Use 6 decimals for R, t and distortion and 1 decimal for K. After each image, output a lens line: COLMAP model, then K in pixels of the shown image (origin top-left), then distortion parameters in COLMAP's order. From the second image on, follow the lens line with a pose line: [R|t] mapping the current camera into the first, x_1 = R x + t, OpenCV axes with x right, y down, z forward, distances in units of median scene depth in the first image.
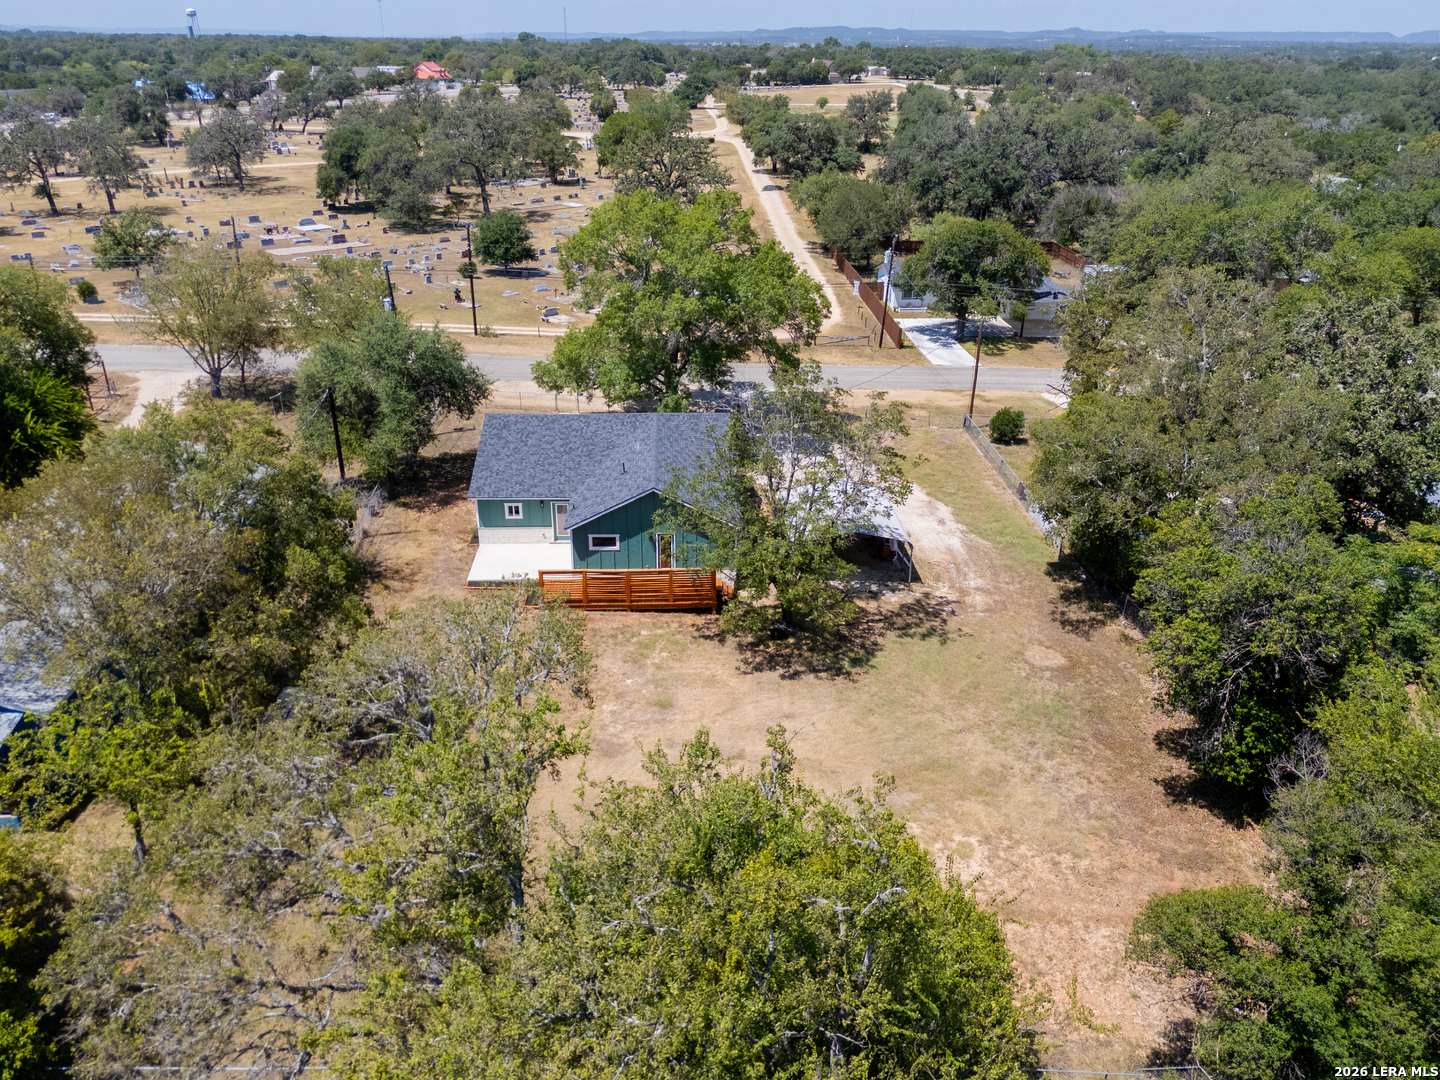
lens RADIAL K [[1062.1, 0, 720.0], [0, 1062.1, 540.0], [0, 0, 1]] dist [0.075372, -0.068476]
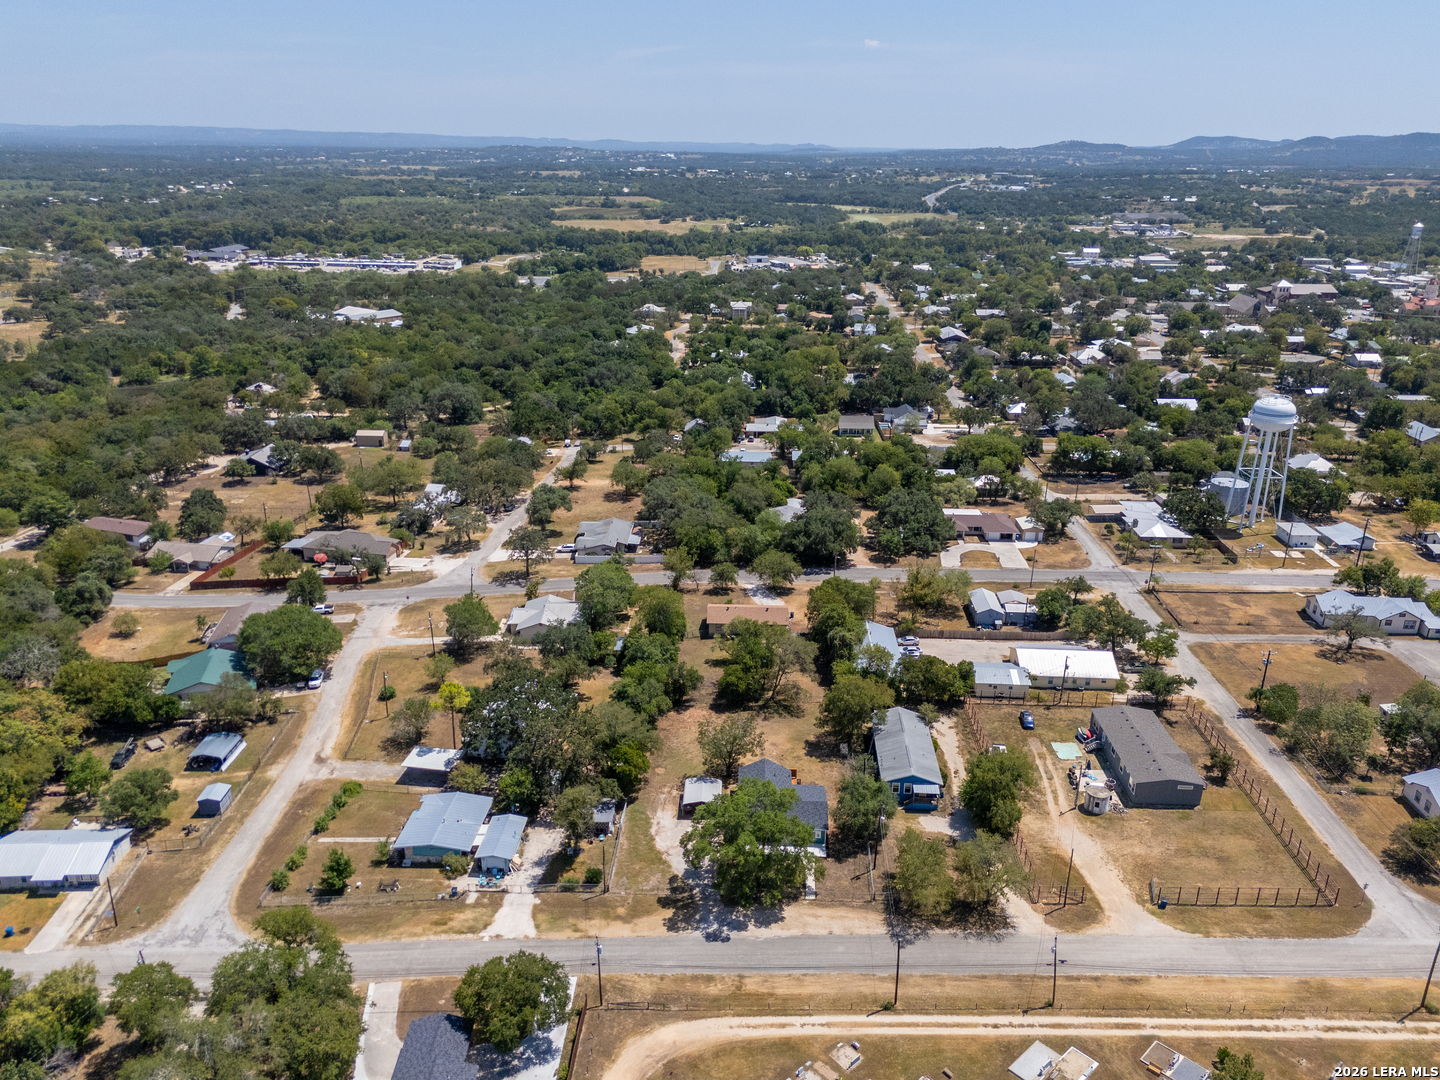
lens RADIAL K [[1061.6, 0, 715.6], [0, 1061.6, 541.0], [0, 0, 1]] dist [0.071182, -0.066729]
pose [[-0.995628, -0.052725, 0.077106, -0.116778], [0.017463, 0.705849, 0.708147, -2.698473], [-0.091762, 0.706398, -0.701842, 2.641016]]
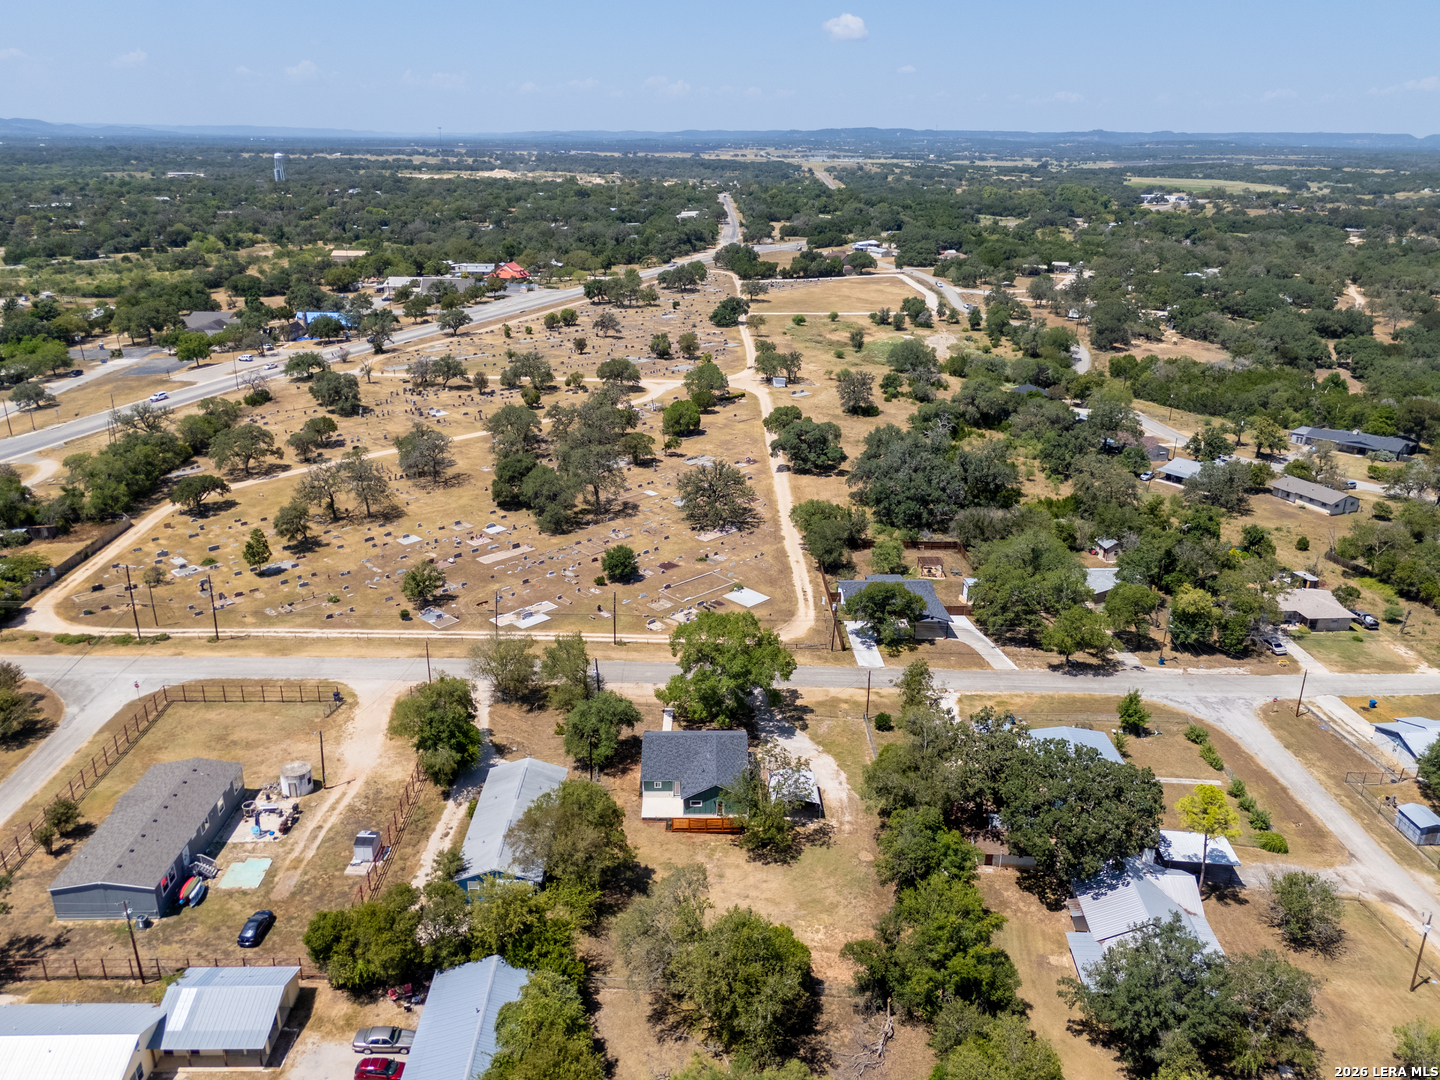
lens RADIAL K [[1061.6, 0, 715.6], [0, 1061.6, 541.0], [0, 0, 1]] dist [0.071182, -0.066729]
pose [[0.999458, 0.012264, -0.030549, 0.006884], [-0.014409, 0.997370, -0.071033, -0.406630], [0.029598, 0.071435, 0.997006, -1.451870]]
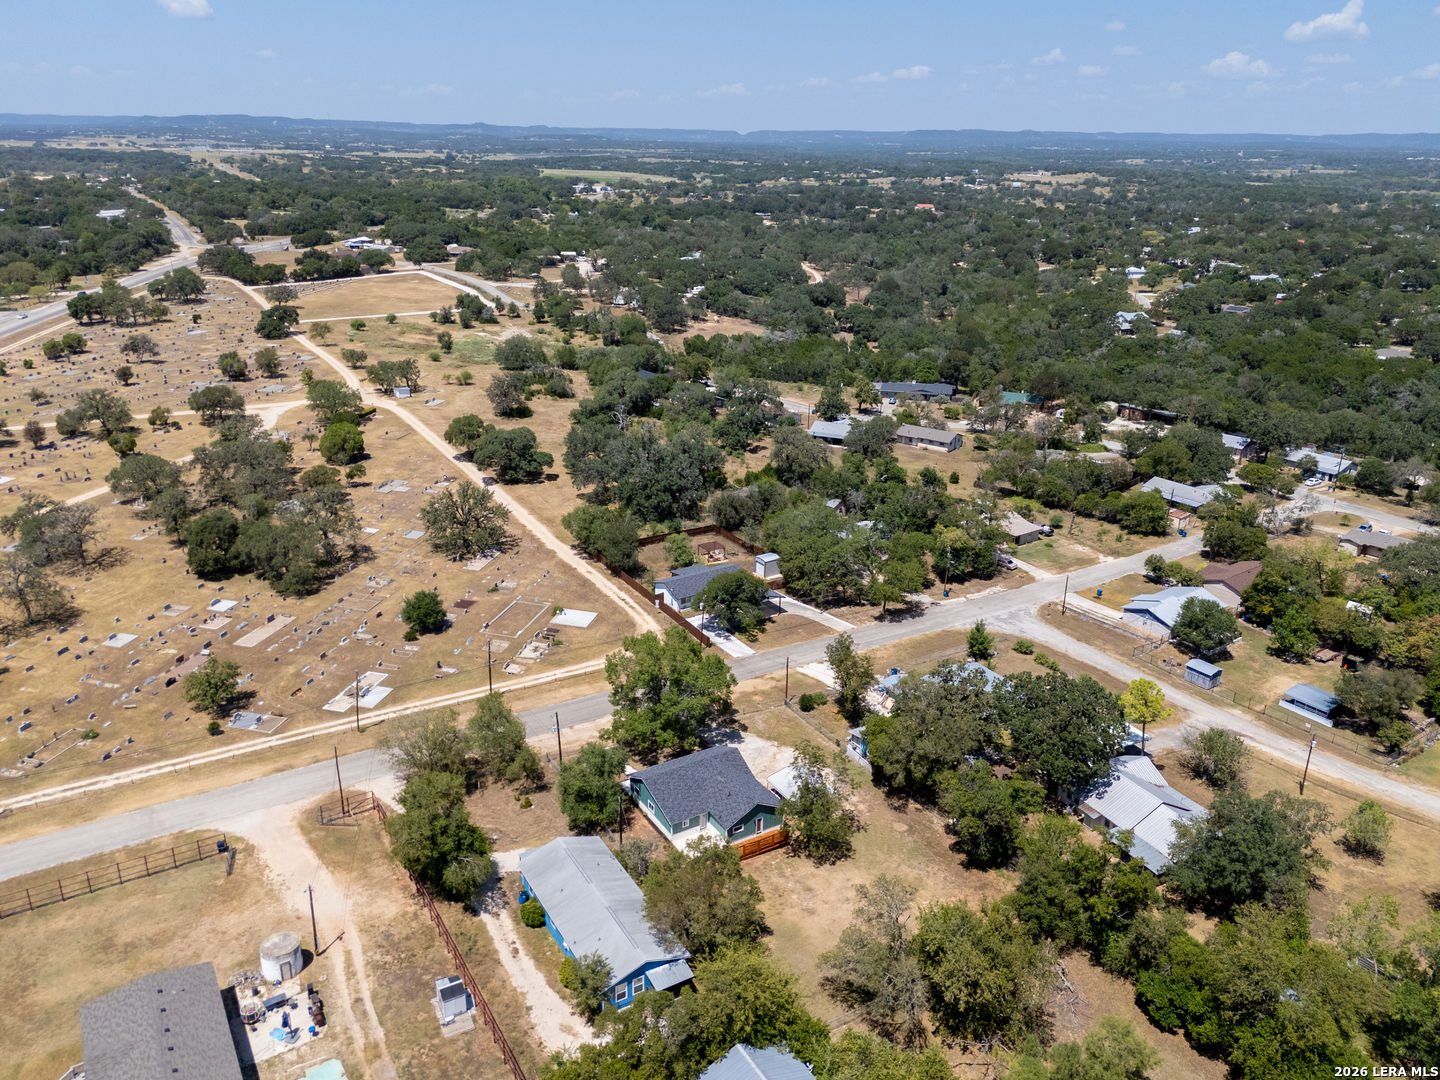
lens RADIAL K [[1061.6, 0, 715.6], [0, 1061.6, 541.0], [0, 0, 1]] dist [0.071182, -0.066729]
pose [[0.879551, -0.165910, 0.445942, -1.042532], [0.194365, 0.980755, -0.018471, -0.559513], [-0.434295, 0.102922, 0.894871, -1.129293]]
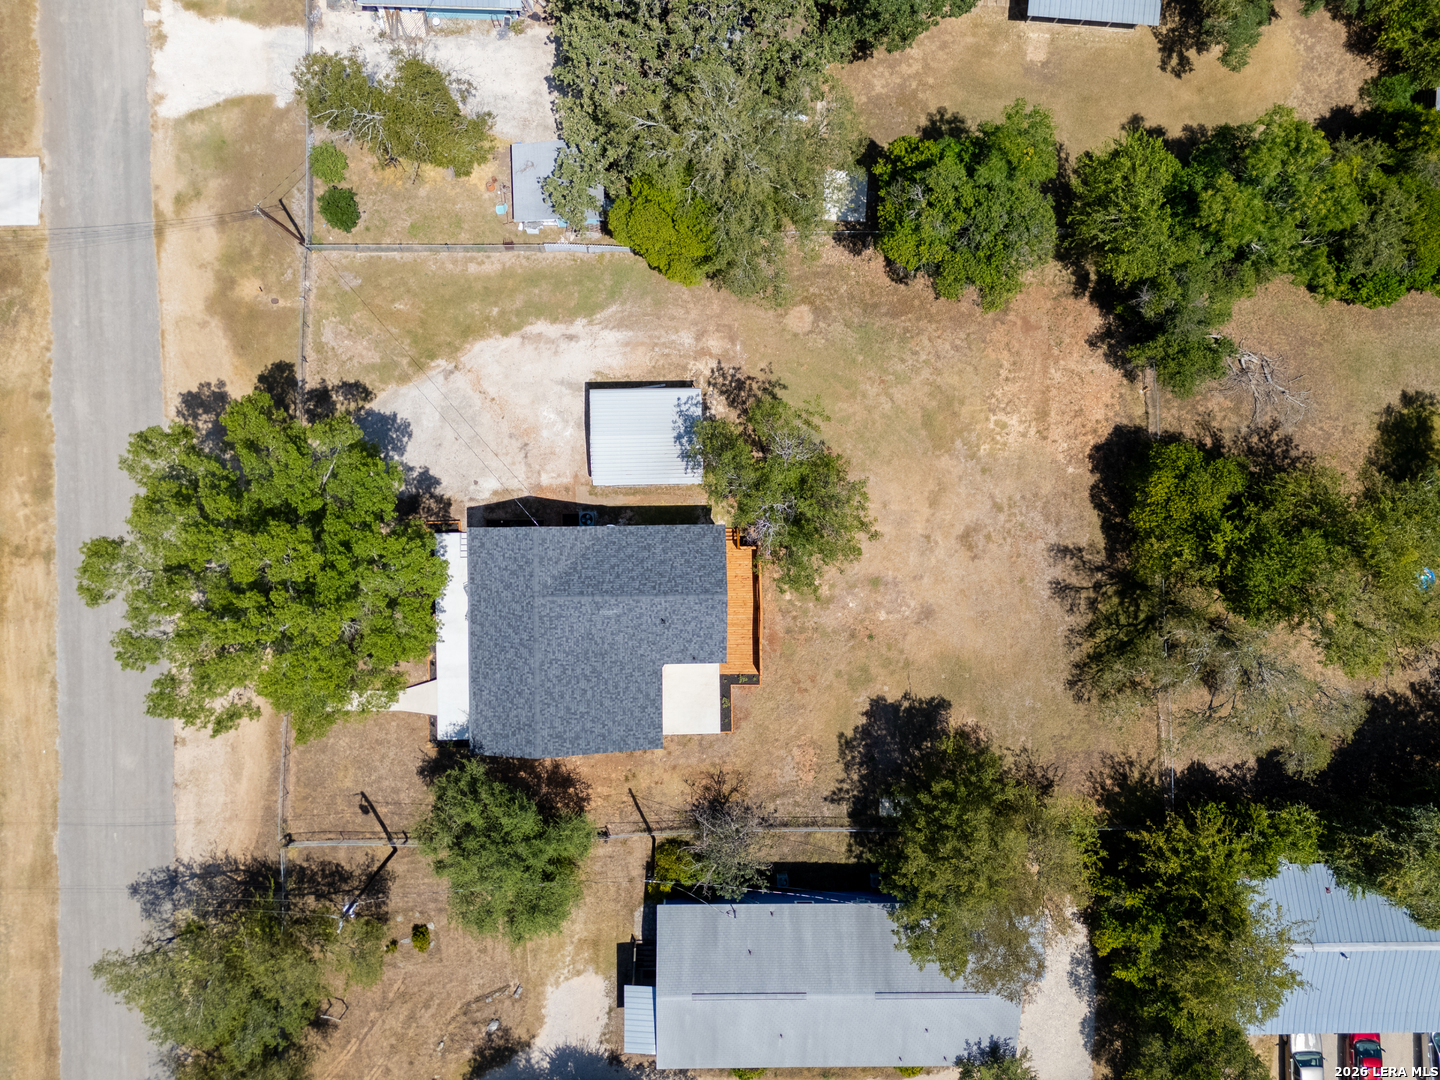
lens RADIAL K [[1065.4, 0, 714.1], [0, 1065.4, 531.8], [0, 0, 1]] dist [0.069225, -0.054488]
pose [[0.033557, -0.999401, -0.008404, 0.021780], [0.395906, 0.005572, 0.918274, -1.096947], [-0.917678, -0.034142, 0.395856, 0.457212]]
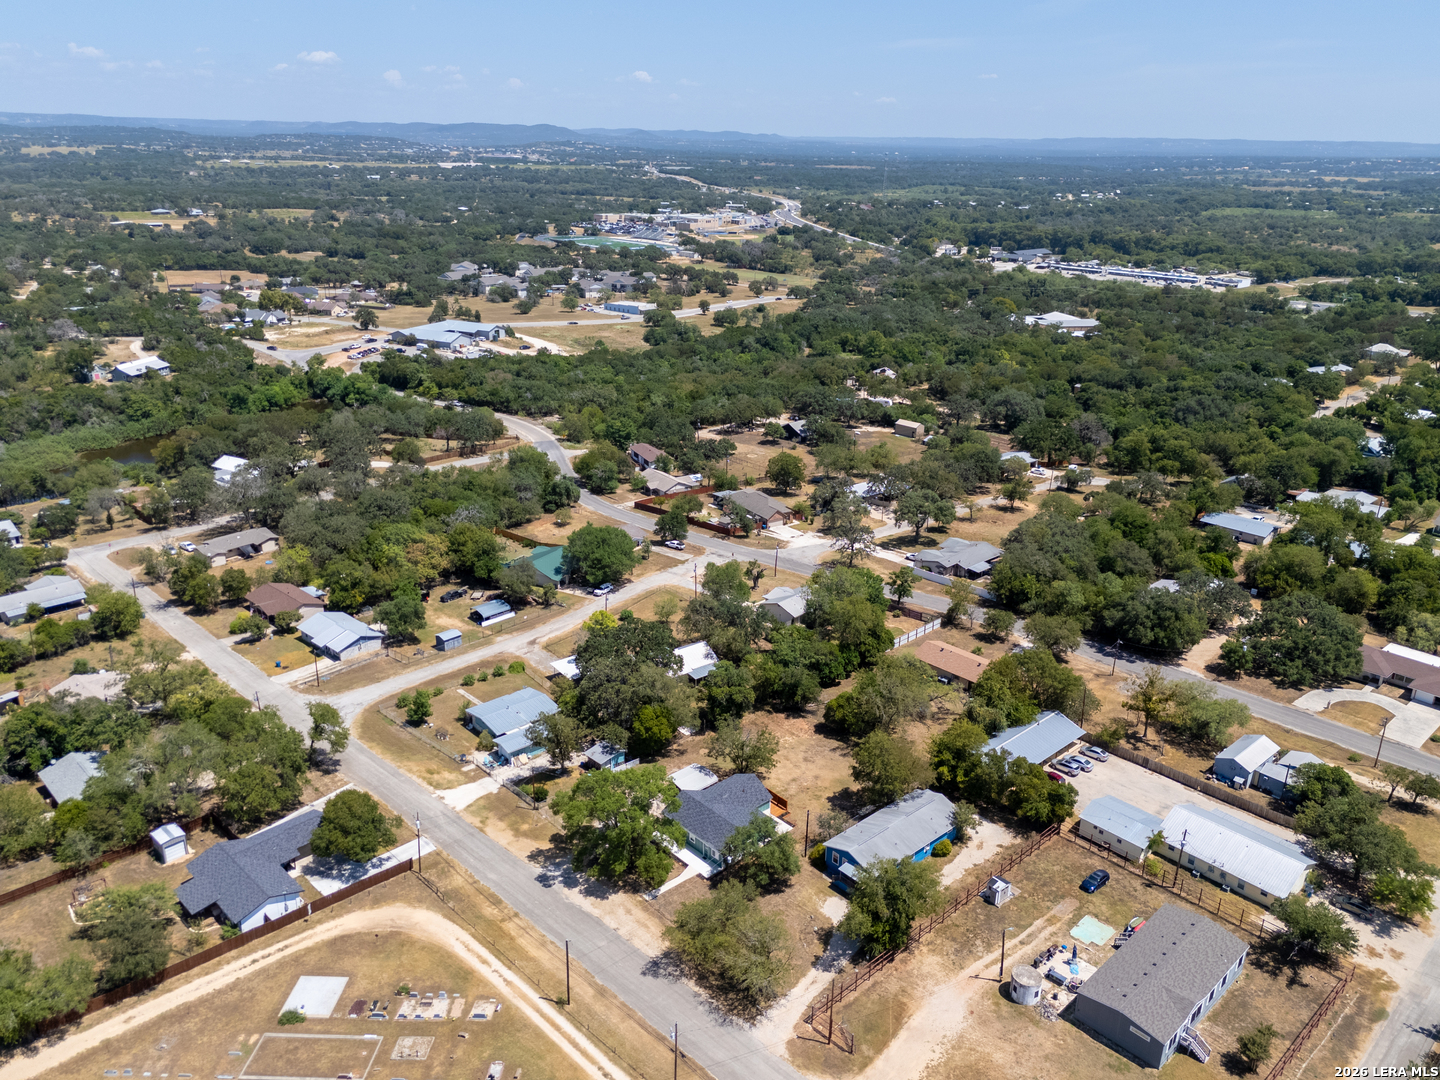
lens RADIAL K [[1061.6, 0, 715.6], [0, 1061.6, 541.0], [0, 0, 1]] dist [0.071182, -0.066729]
pose [[-0.638836, -0.290319, 0.712463, -1.950021], [0.300539, 0.758311, 0.578482, -2.332338], [-0.708213, 0.583677, -0.397184, 1.786681]]
